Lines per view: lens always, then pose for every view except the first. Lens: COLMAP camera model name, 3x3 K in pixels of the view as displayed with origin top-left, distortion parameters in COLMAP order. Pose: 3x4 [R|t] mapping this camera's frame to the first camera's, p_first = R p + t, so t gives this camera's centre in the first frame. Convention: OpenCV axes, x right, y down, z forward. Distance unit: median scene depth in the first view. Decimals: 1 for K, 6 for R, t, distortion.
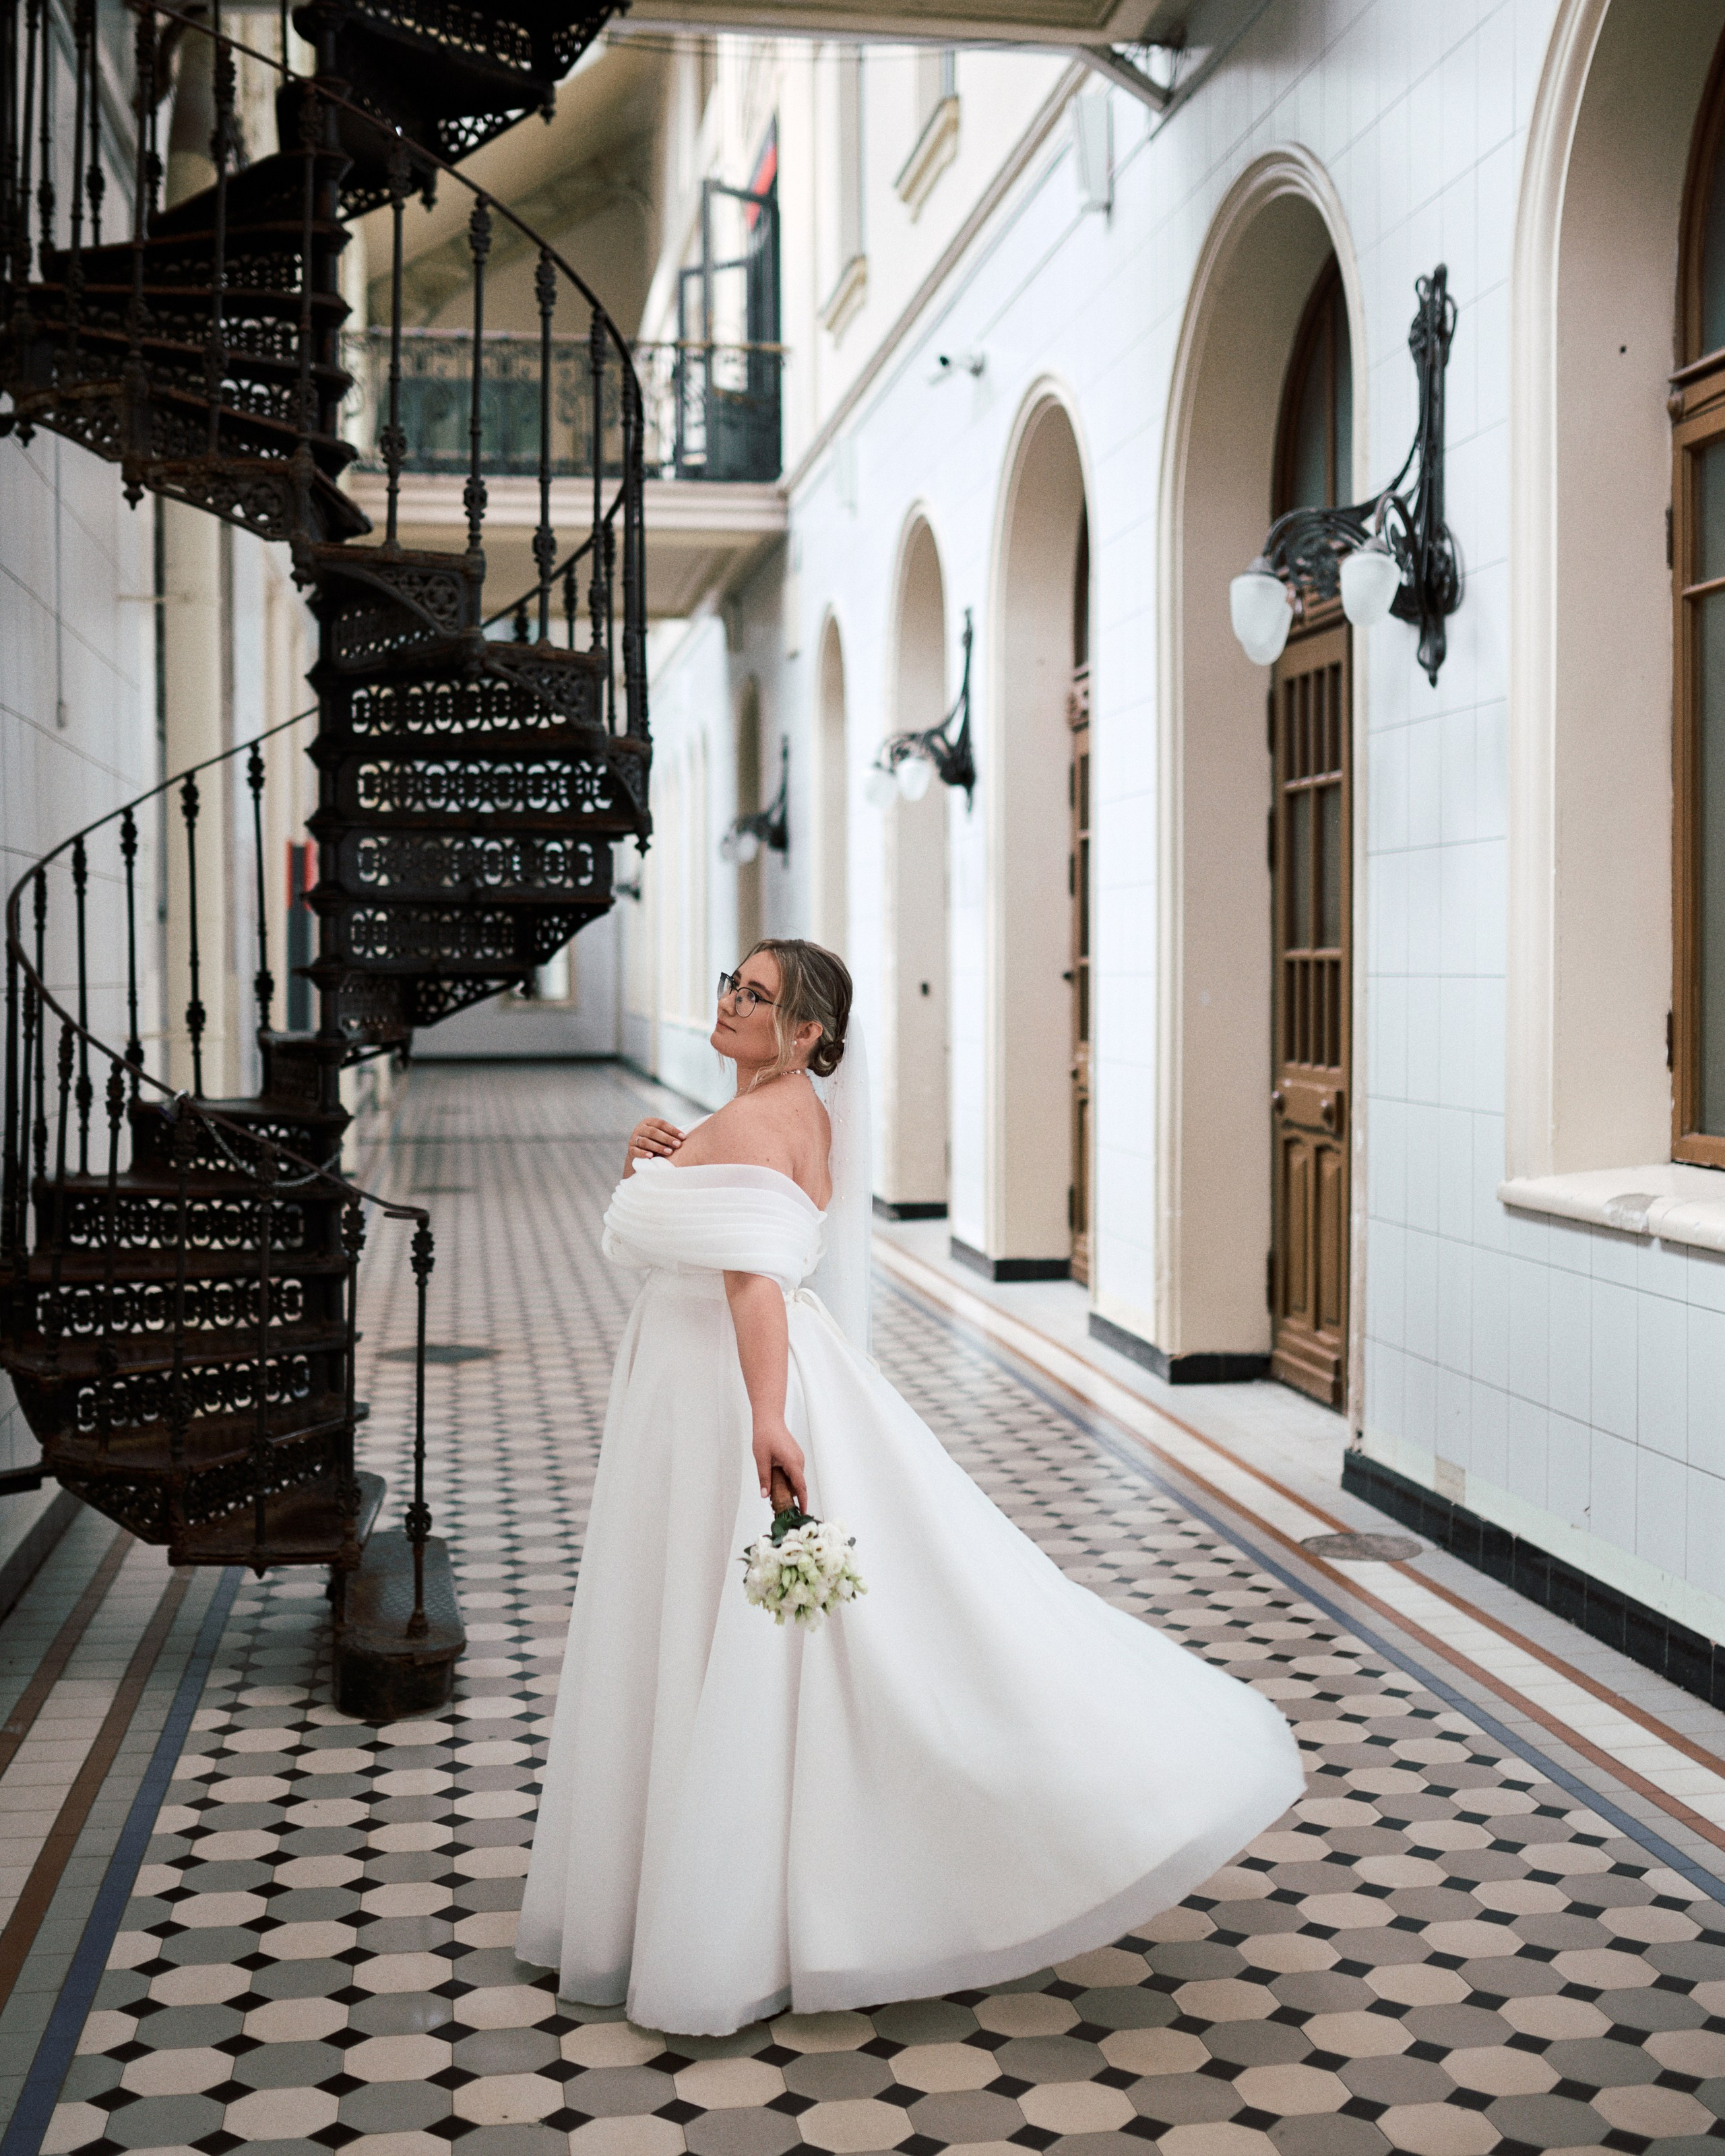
lens RADIAL K [[2346.2, 0, 831.2], [0, 2346.2, 1013.9], [0, 0, 1]] dist [-0.053357, 0.052948]
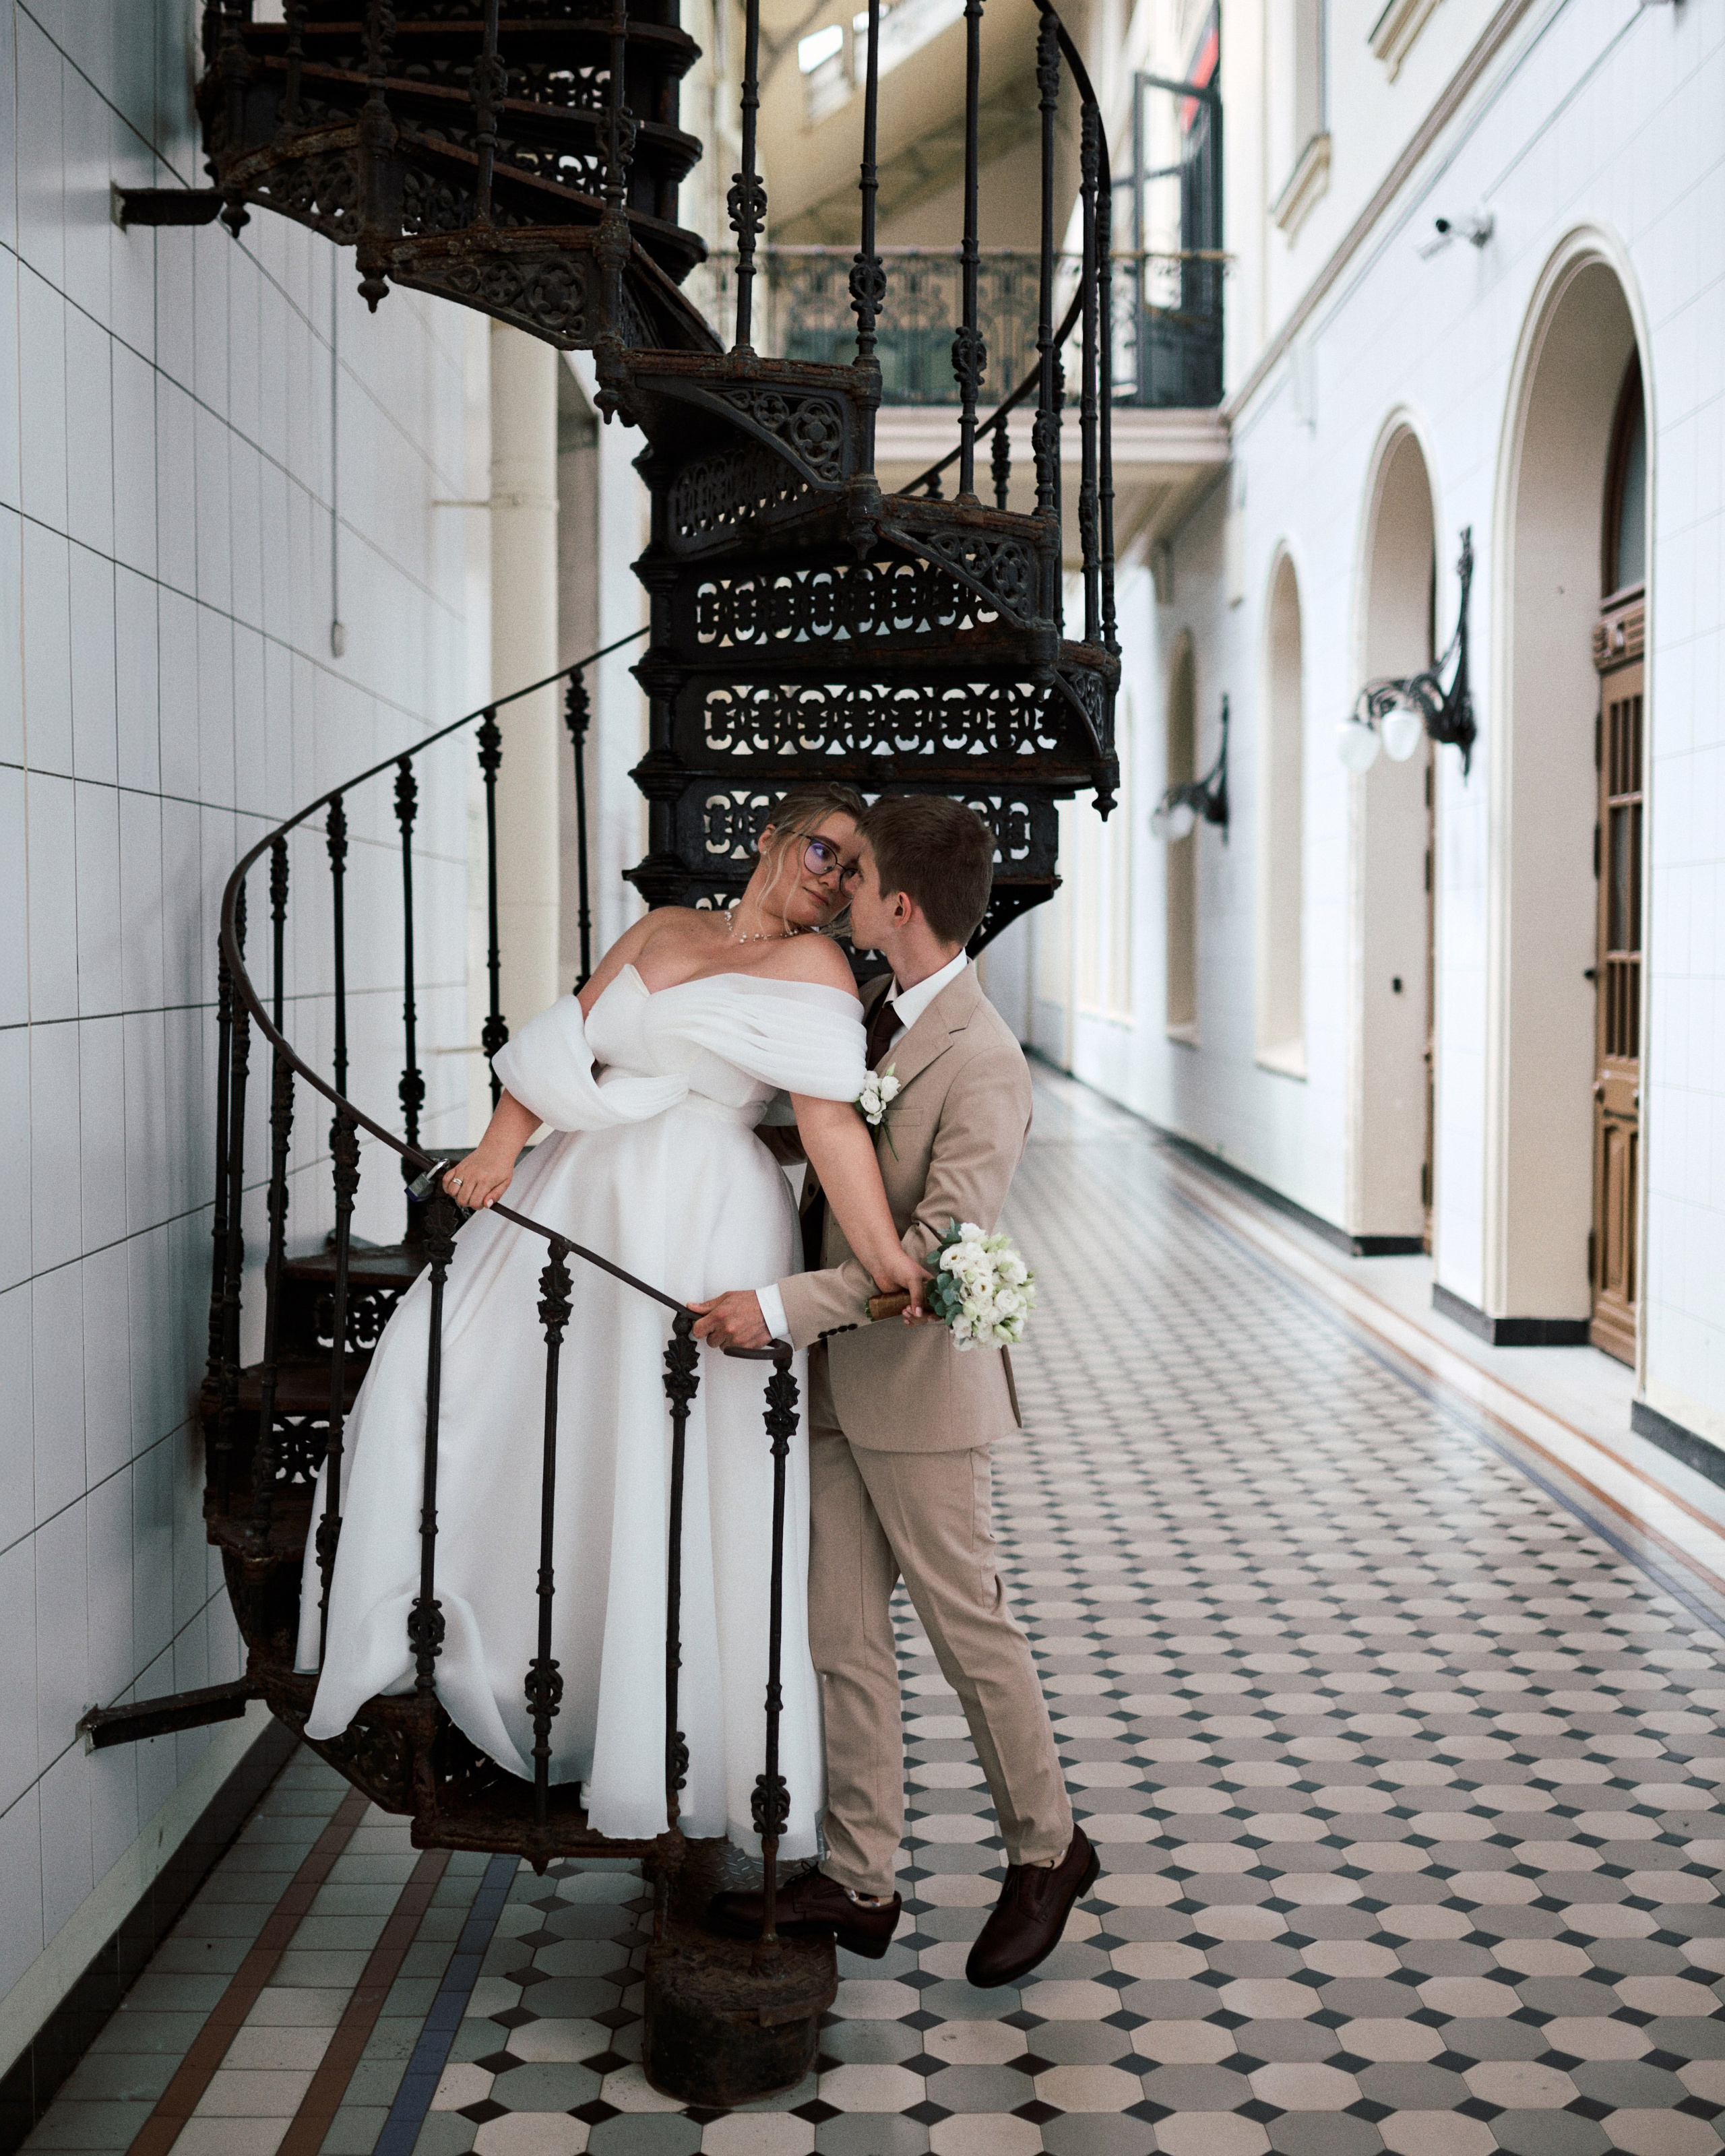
lens RADIAL K [[2346.2, 0, 831.2], [0, 2346.2, 1013.9], [0, 0, 1]] dist [-0.053357, 0.052948]
pose [[0.985272, 0.010444, -0.170674, -0.040302], [-0.008988, 0.999916, 0.009303, -0.014607], [0.170757, -0.007632, 0.985284, 0.295139]]
